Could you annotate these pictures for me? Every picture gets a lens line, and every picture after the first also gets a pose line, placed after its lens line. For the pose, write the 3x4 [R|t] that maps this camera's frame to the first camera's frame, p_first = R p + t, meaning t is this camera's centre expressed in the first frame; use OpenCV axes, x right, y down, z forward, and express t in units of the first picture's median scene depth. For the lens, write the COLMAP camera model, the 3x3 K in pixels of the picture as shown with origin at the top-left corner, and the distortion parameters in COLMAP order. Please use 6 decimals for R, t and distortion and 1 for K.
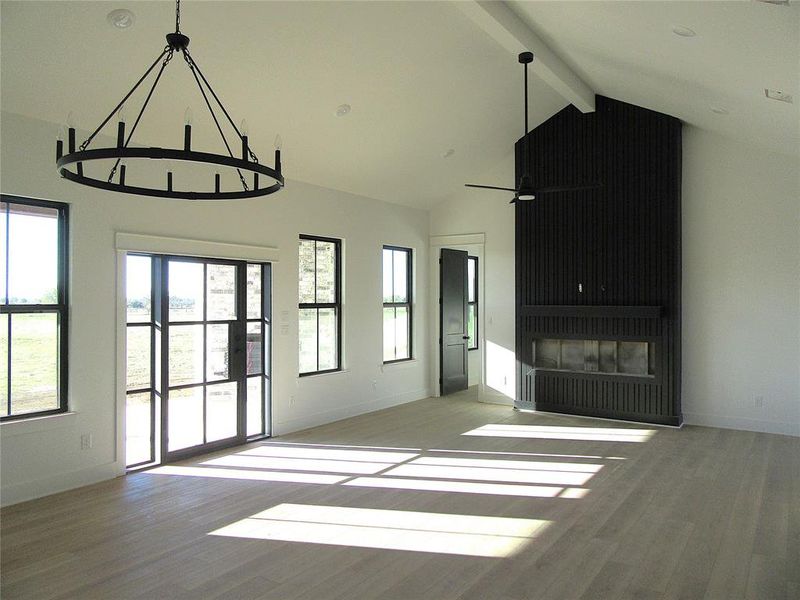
lens RADIAL K [[594.8, 0, 400.0], [0, 594.8, 300.0], [0, 0, 1]] dist [0.001766, 0.008159]
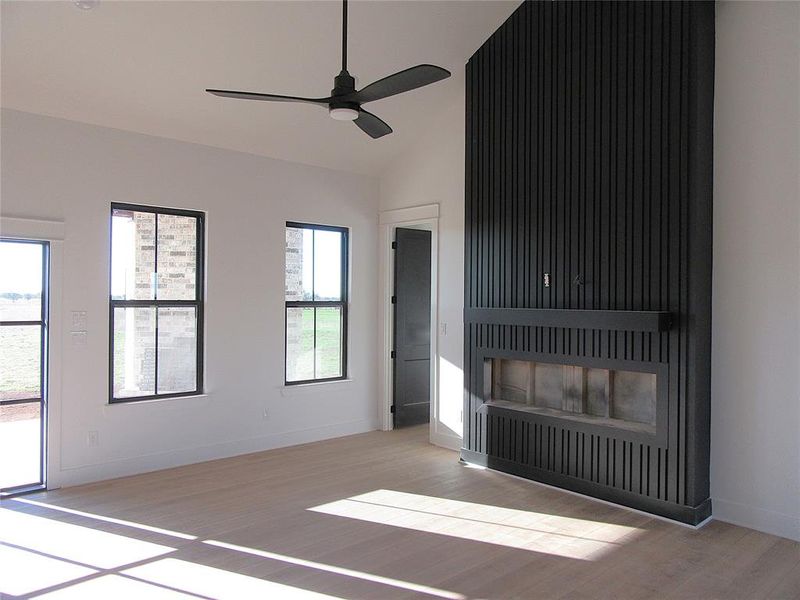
lens RADIAL K [[594.8, 0, 400.0], [0, 594.8, 300.0], [0, 0, 1]] dist [0.001766, 0.008159]
pose [[0.971815, 0.010930, -0.235490, 0.284791], [-0.010691, 0.999940, 0.002292, 0.000274], [0.235501, 0.000290, 0.971874, 0.333823]]
